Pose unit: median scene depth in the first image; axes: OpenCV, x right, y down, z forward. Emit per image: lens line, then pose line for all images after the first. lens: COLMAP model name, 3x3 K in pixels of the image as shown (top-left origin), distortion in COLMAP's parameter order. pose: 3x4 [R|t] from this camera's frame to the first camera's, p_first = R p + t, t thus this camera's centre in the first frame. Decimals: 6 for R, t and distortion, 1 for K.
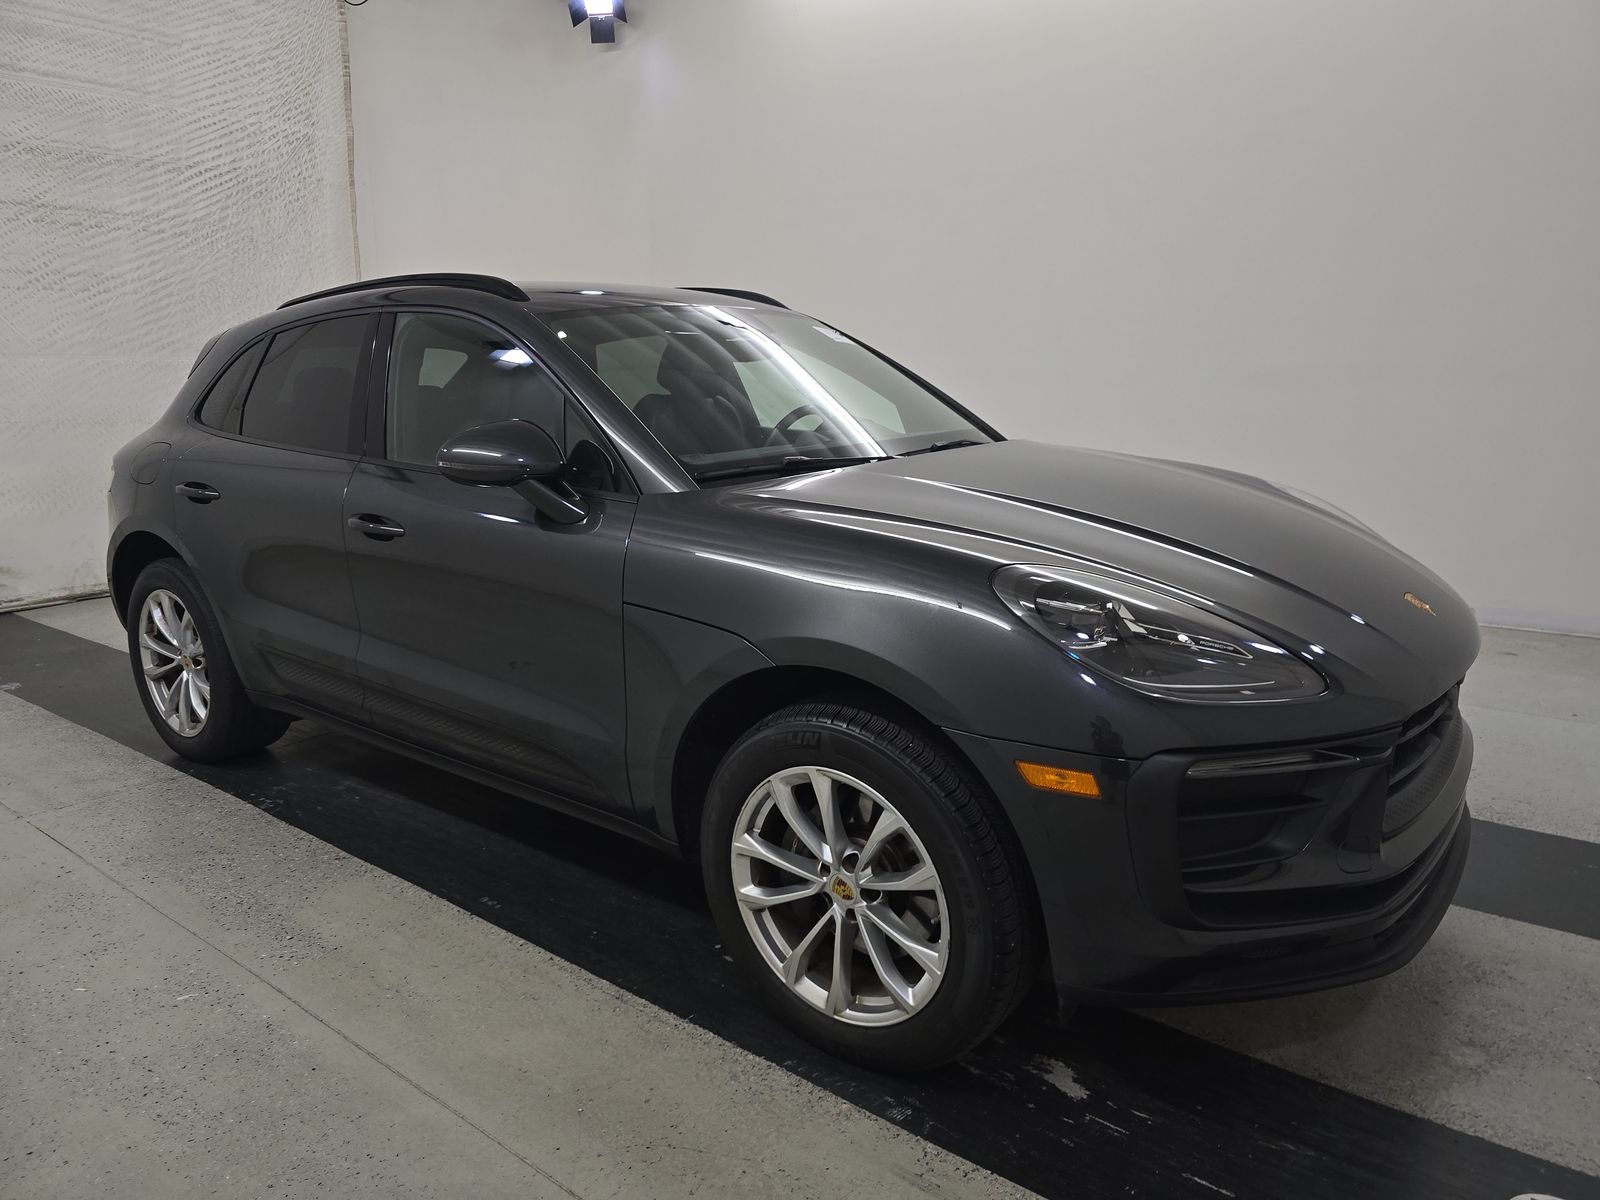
lens RADIAL K [[1053.3, 0, 801.4], [0, 1053.3, 605.6], [0, 0, 1]] dist [0.017057, -0.019029]
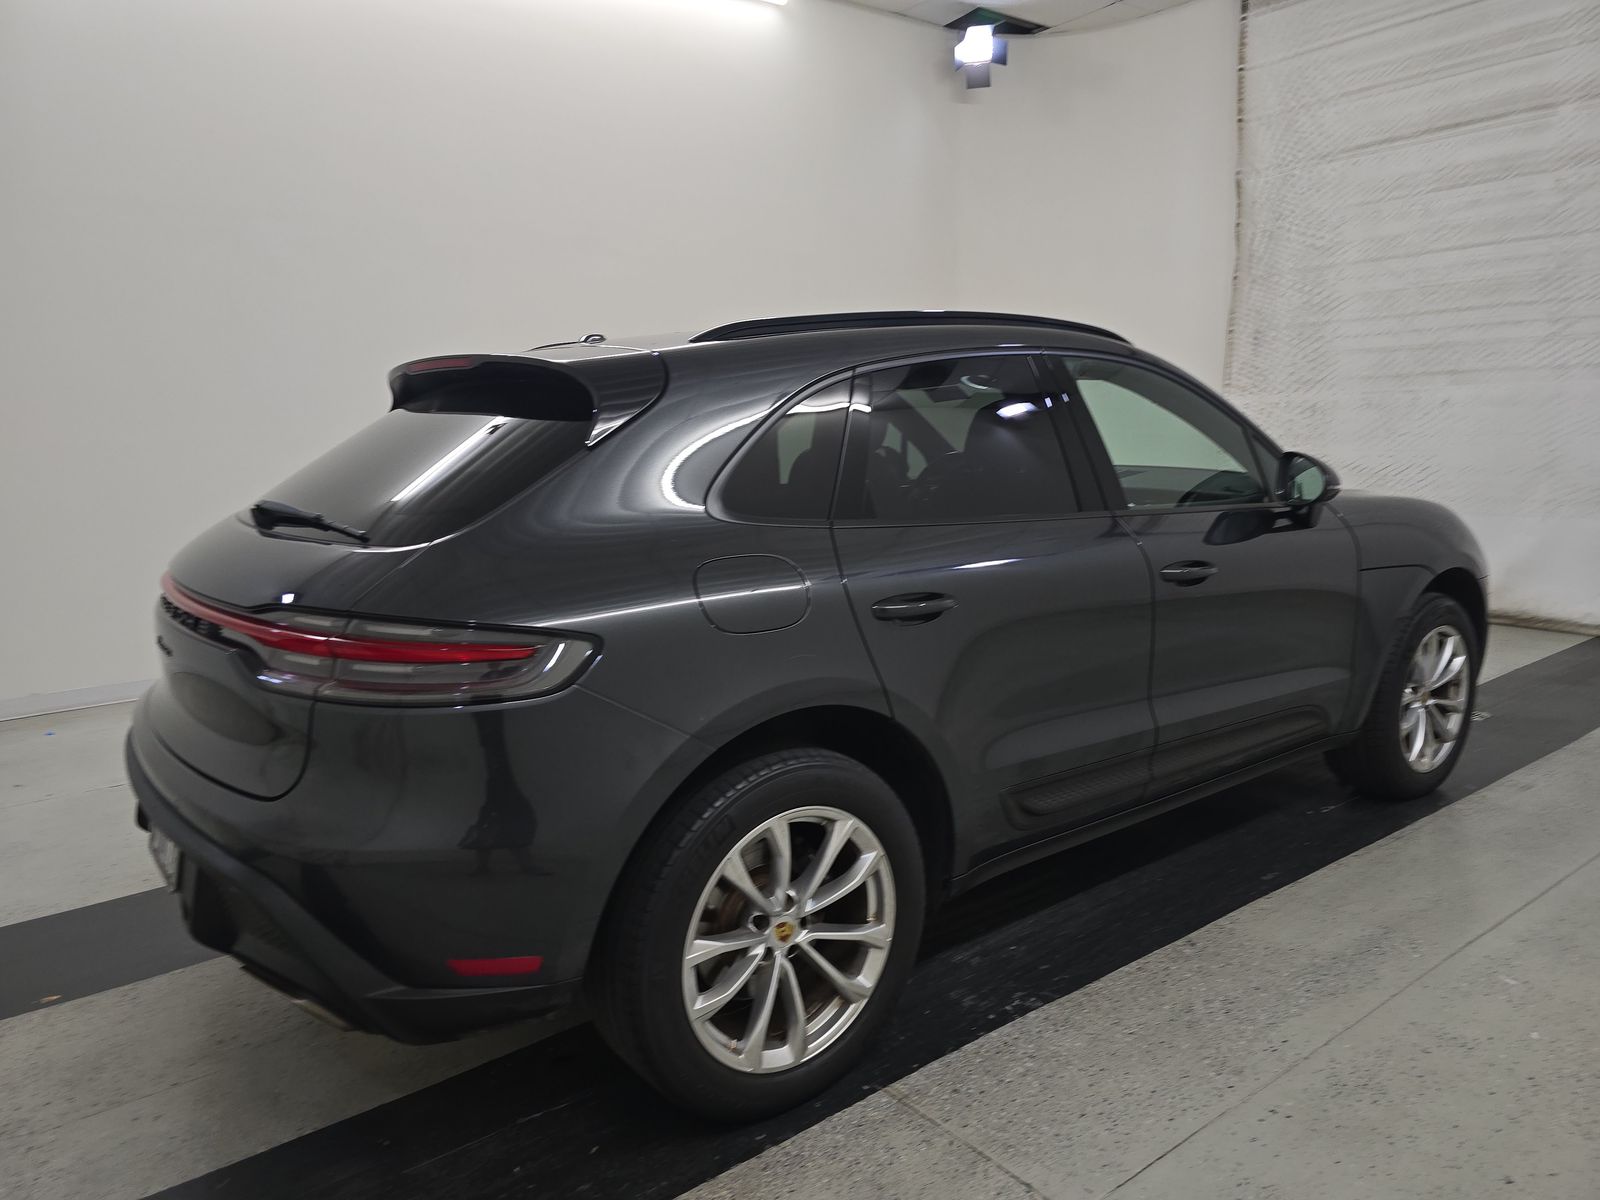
lens RADIAL K [[1053.3, 0, 798.5], [0, 1053.3, 590.8], [0, 0, 1]] dist [0.017057, -0.019029]
pose [[0.295496, -0.165128, 0.940965, -0.494402], [0.229471, 0.968382, 0.097877, -0.082653], [-0.927375, 0.187002, 0.324045, 0.351616]]
